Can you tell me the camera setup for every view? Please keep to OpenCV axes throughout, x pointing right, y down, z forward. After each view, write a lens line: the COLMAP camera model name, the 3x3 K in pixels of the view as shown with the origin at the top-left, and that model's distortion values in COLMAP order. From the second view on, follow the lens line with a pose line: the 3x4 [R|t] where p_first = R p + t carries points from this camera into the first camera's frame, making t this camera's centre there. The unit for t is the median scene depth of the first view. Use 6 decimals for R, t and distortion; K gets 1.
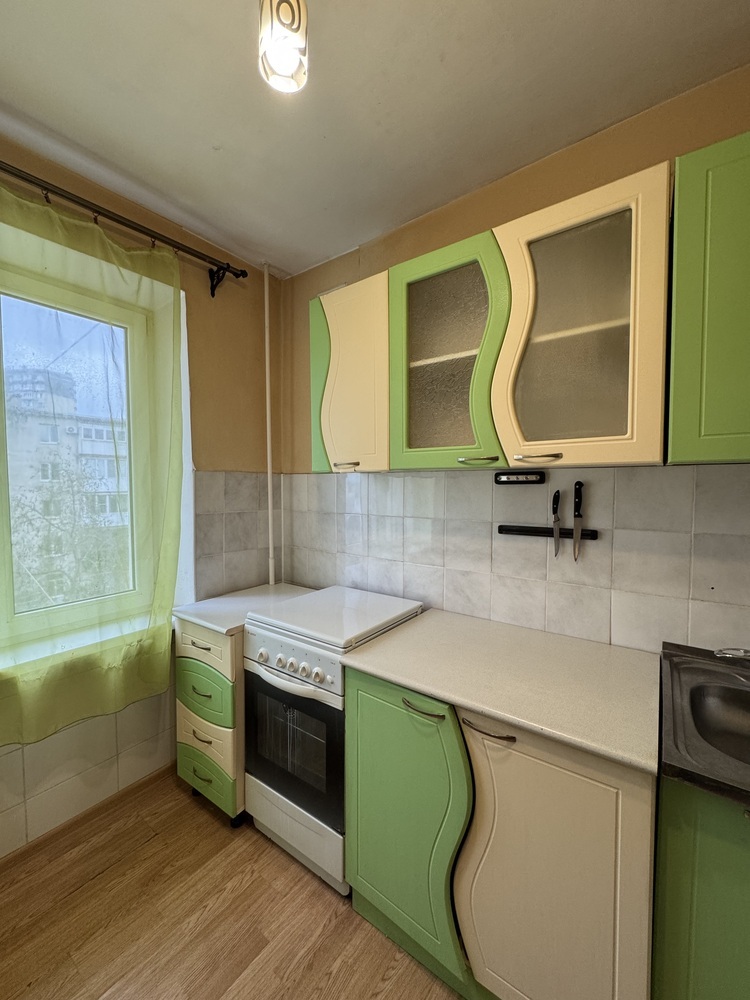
lens RADIAL K [[396.4, 0, 375.0], [0, 396.4, 500.0], [0, 0, 1]] dist [-0.000522, -0.000139]
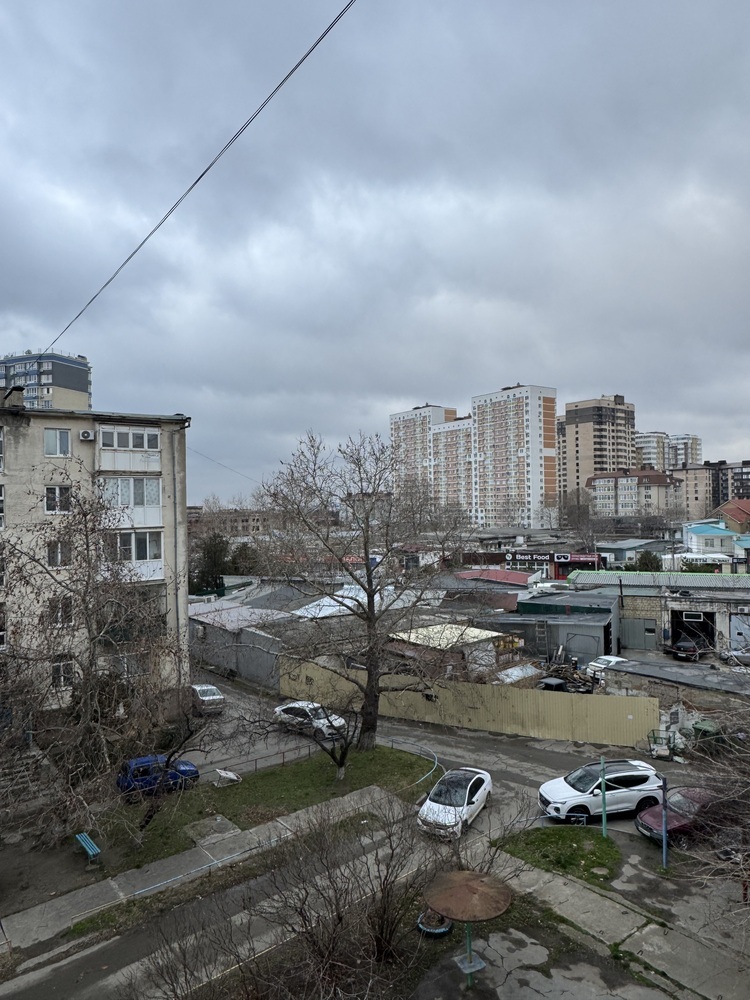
lens RADIAL K [[647.1, 0, 375.0], [0, 647.1, 500.0], [0, 0, 1]] dist [0.005348, 0.001106]
pose [[0.973368, -0.022149, -0.228175, -1.327255], [0.009797, 0.998431, -0.055126, -0.110978], [0.229038, 0.051423, 0.972058, 1.634357]]
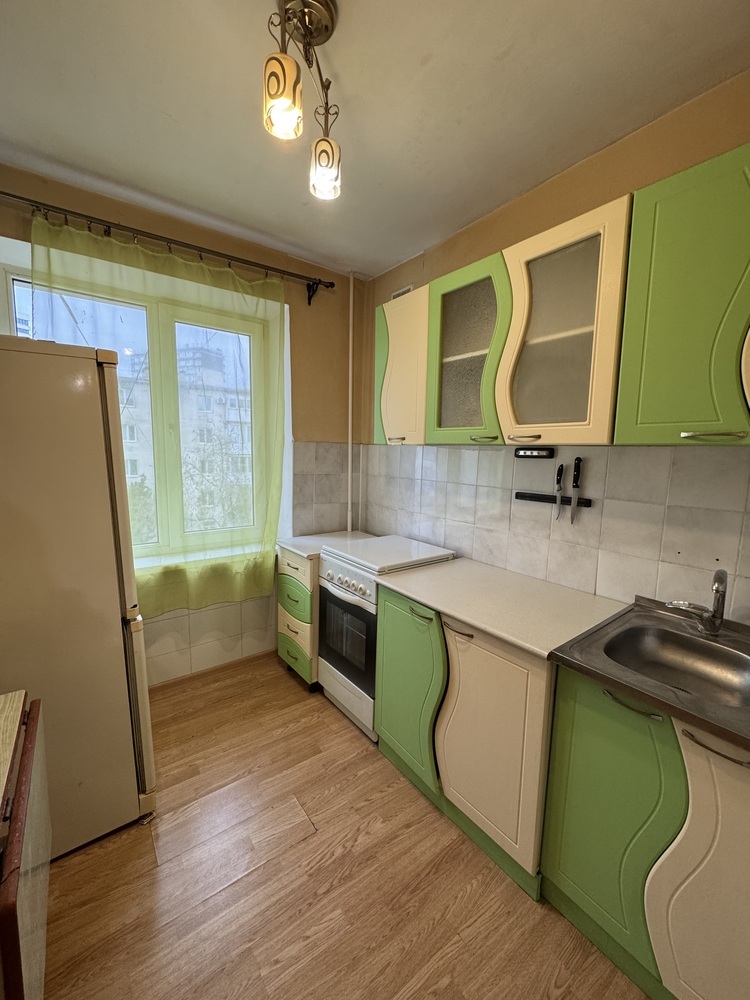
lens RADIAL K [[396.4, 0, 375.0], [0, 396.4, 500.0], [0, 0, 1]] dist [-0.000522, -0.000139]
pose [[0.959136, 0.058019, -0.276934, 0.237133], [-0.035515, 0.995696, 0.085601, -0.000054], [0.280709, -0.072267, 0.957068, -0.275226]]
